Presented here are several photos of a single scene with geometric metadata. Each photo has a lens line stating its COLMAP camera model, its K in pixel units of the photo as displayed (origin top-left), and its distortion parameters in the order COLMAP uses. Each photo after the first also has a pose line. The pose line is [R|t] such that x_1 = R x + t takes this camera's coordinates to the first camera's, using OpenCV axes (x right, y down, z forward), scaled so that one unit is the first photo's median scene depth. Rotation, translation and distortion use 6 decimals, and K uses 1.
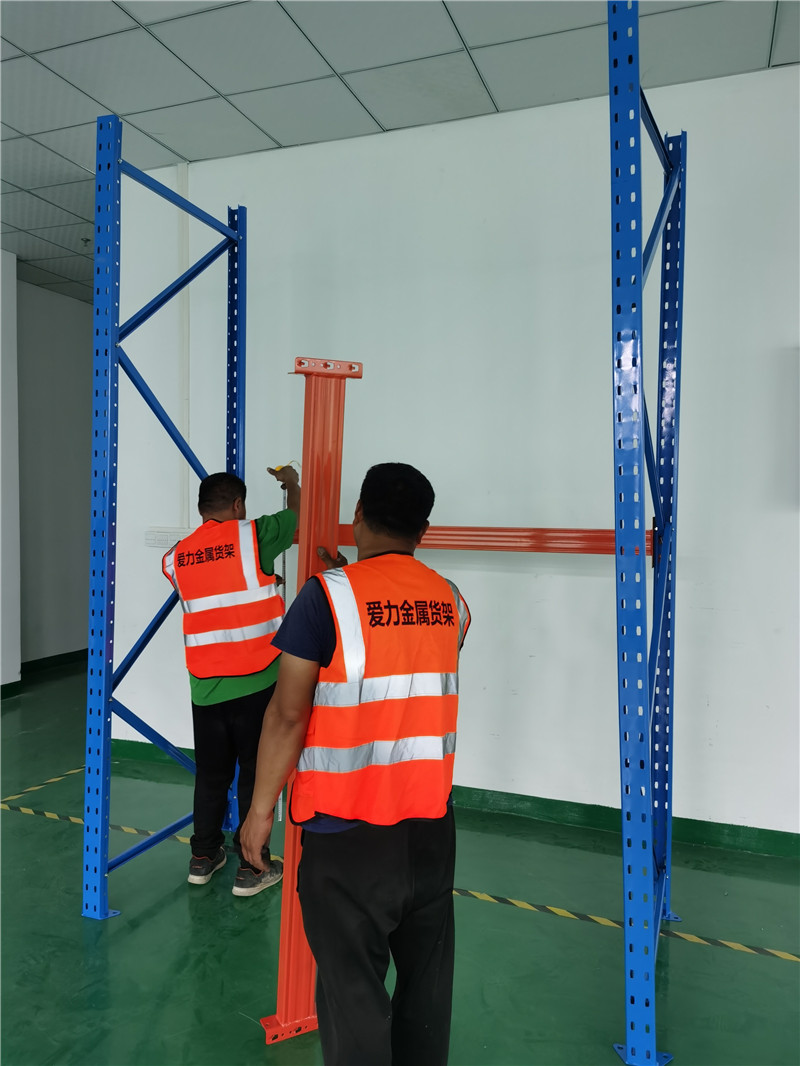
lens RADIAL K [[809.5, 0, 392.2], [0, 809.5, 529.7], [0, 0, 1]] dist [0.047925, -0.056232]
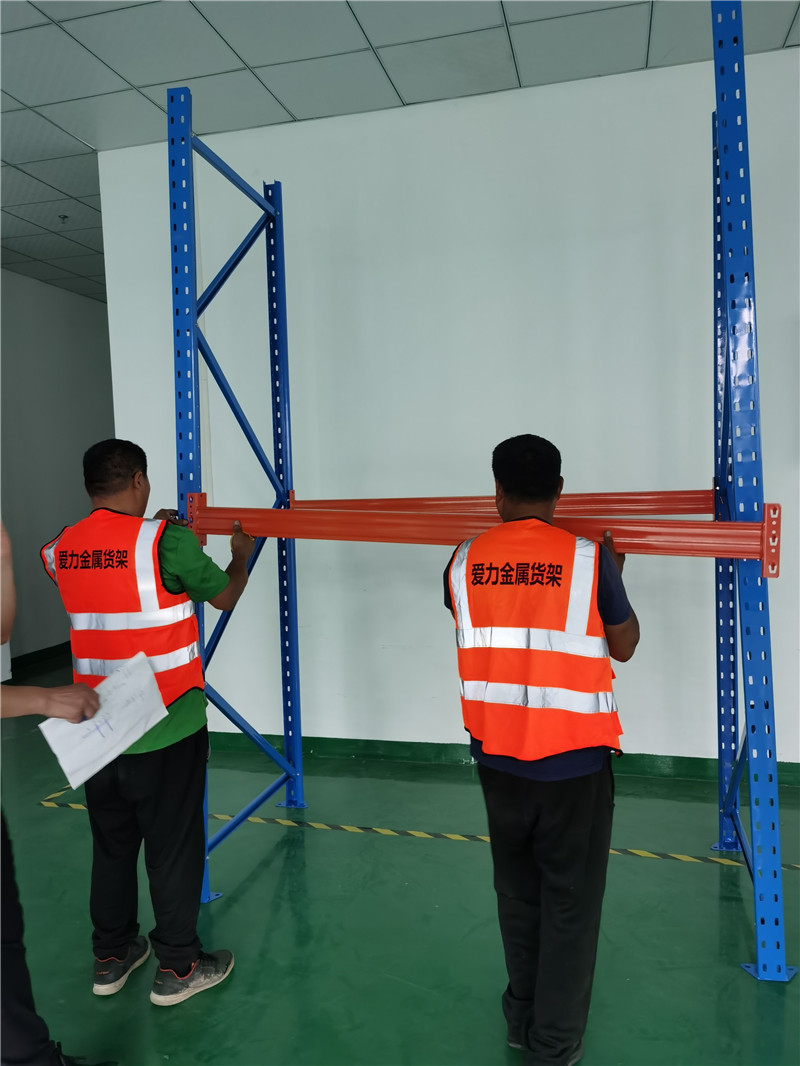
lens RADIAL K [[809.5, 0, 400.0], [0, 809.5, 526.2], [0, 0, 1]] dist [0.047925, -0.056232]
pose [[0.992751, -0.048535, 0.109951, -0.188460], [0.045962, 0.998609, 0.025824, 0.002197], [-0.111051, -0.020583, 0.993601, -0.007962]]
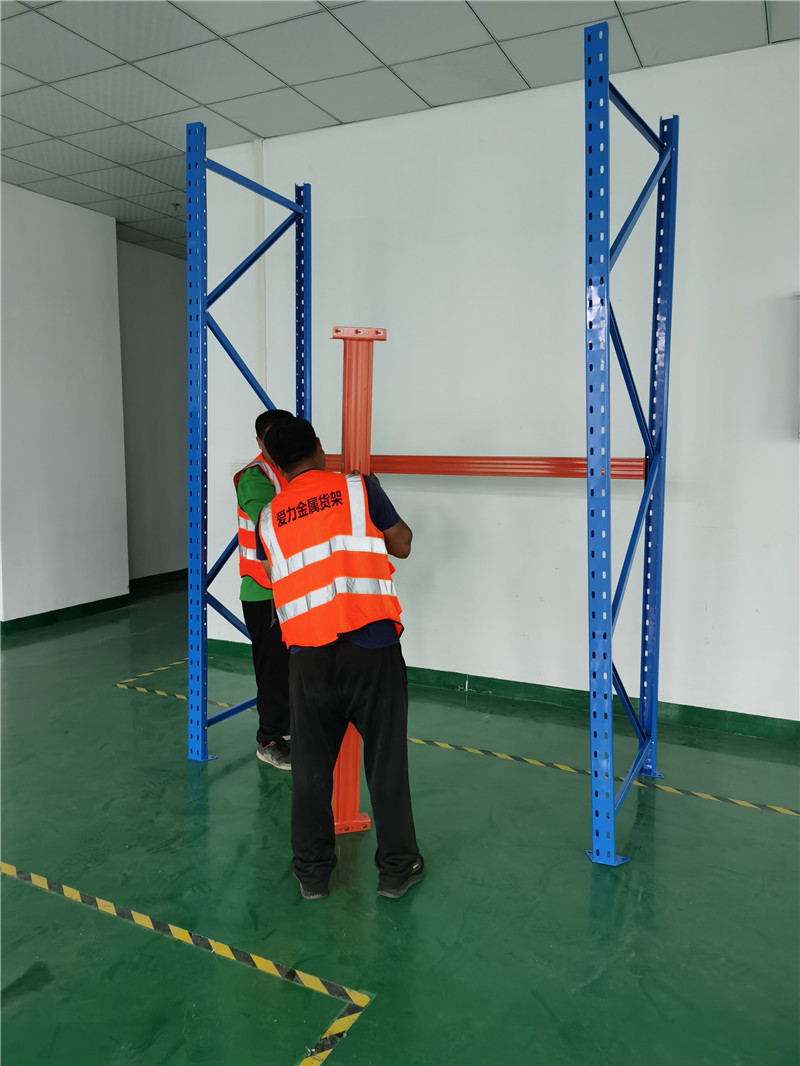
lens RADIAL K [[809.5, 0, 406.9], [0, 809.5, 515.7], [0, 0, 1]] dist [0.047925, -0.056232]
pose [[0.996372, 0.002075, -0.085076, 0.067948], [0.003104, 0.998152, 0.060692, 0.010605], [0.085045, -0.060736, 0.994524, -0.207138]]
